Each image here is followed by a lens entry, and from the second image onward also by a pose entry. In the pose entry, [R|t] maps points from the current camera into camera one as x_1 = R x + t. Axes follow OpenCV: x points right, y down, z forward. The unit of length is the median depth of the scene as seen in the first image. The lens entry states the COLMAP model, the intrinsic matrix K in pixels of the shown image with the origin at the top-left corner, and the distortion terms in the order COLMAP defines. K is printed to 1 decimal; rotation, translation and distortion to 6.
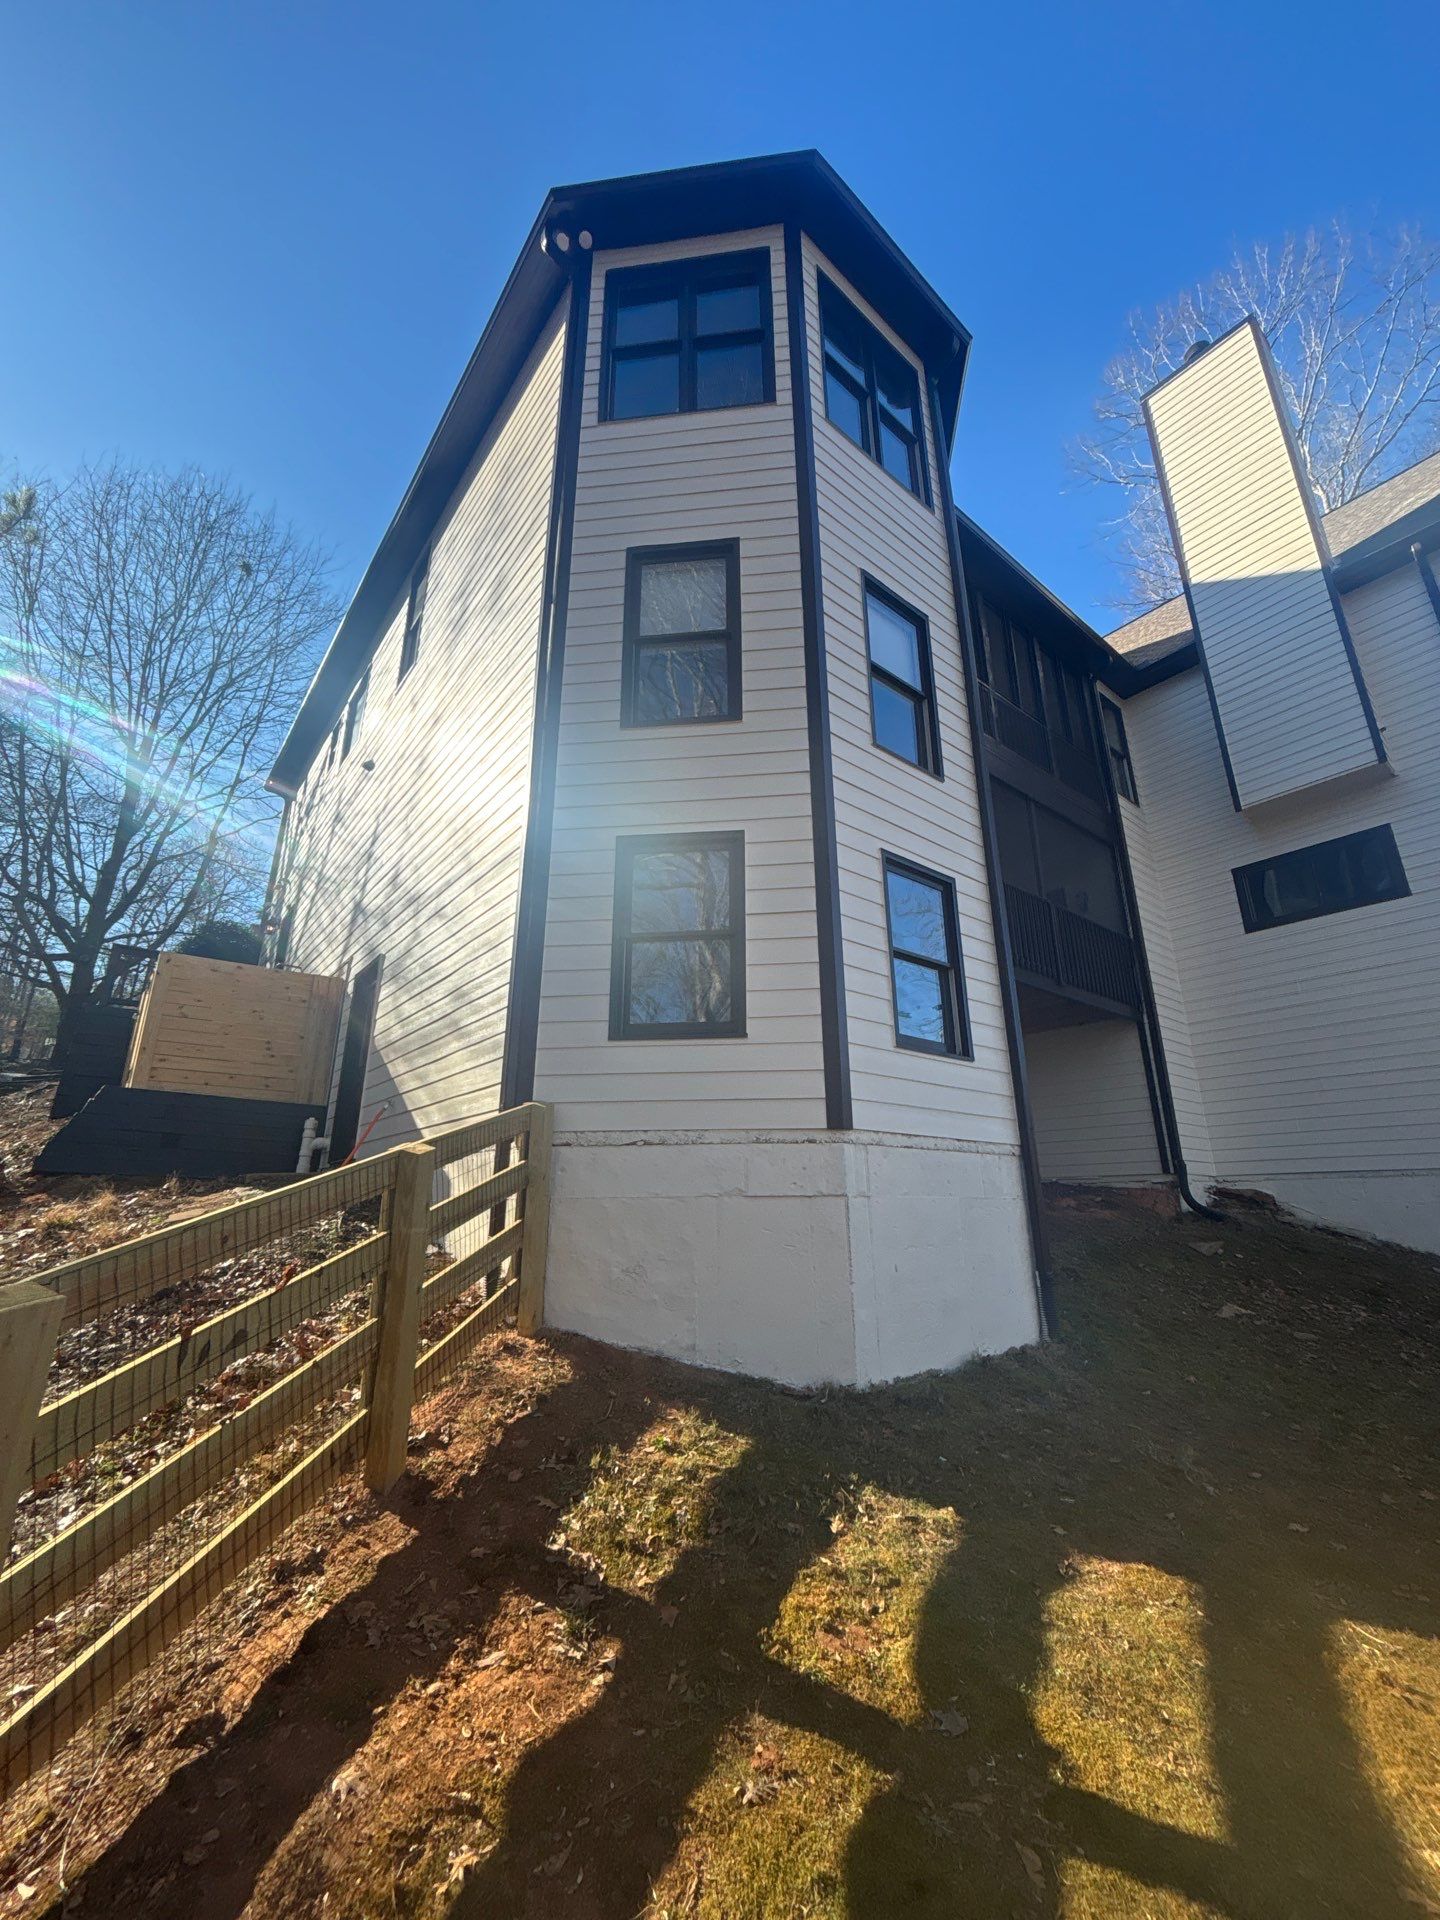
lens RADIAL K [[779.2, 0, 720.0], [0, 779.2, 960.0], [0, 0, 1]] dist [-0.011434, -0.000378]
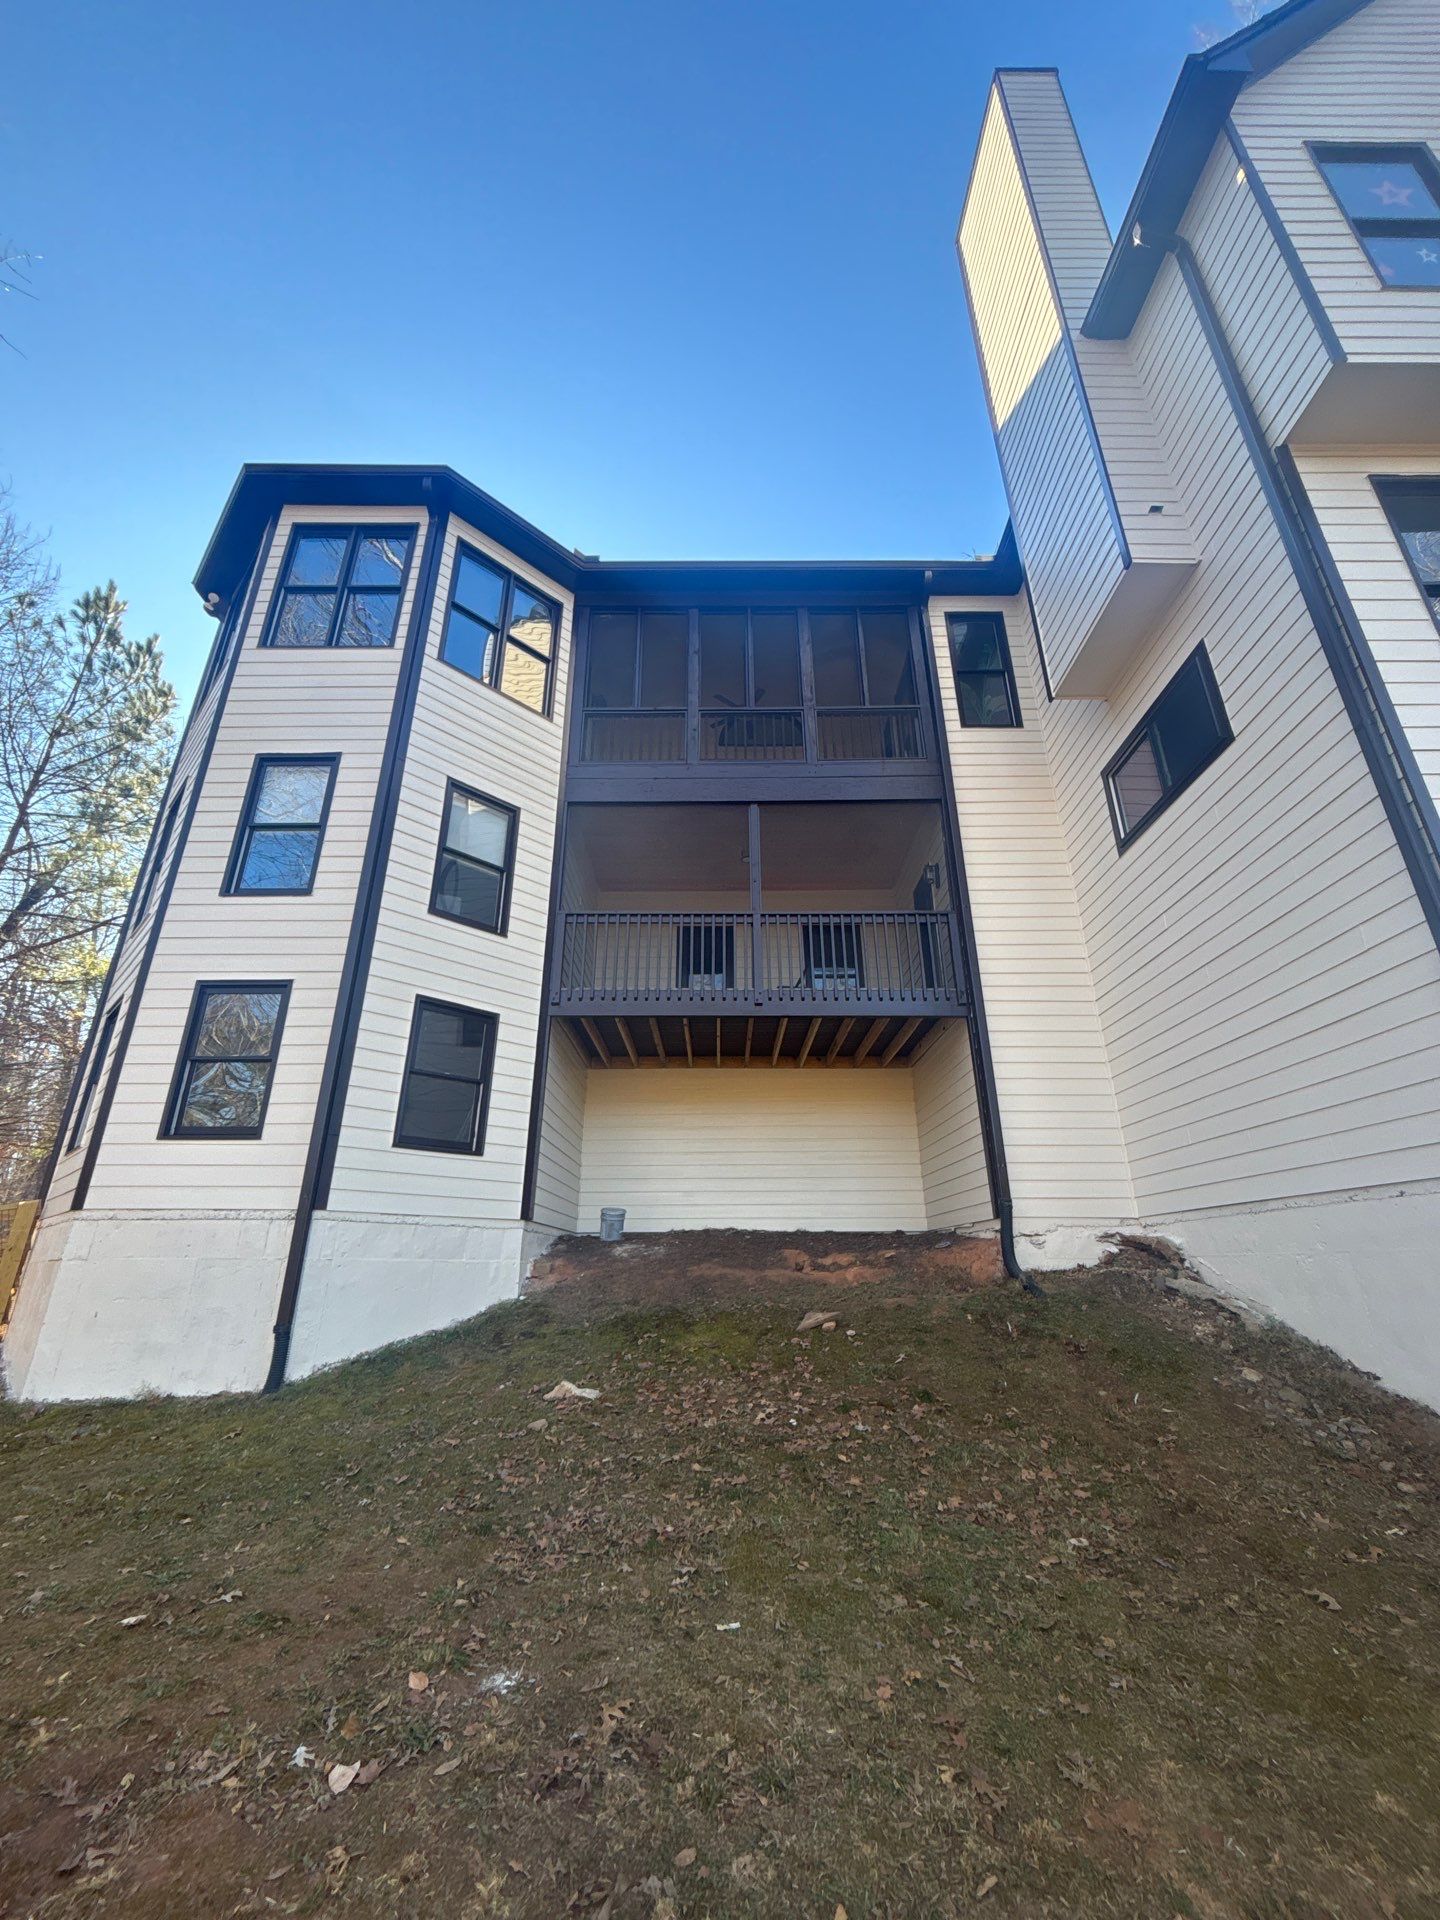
lens RADIAL K [[779.2, 0, 720.0], [0, 779.2, 960.0], [0, 0, 1]] dist [-0.011434, -0.000378]
pose [[0.993158, 0.043924, 0.108204, 0.538565], [-0.035183, 0.996060, -0.081403, -0.103514], [-0.111353, 0.077039, 0.990790, -0.361088]]
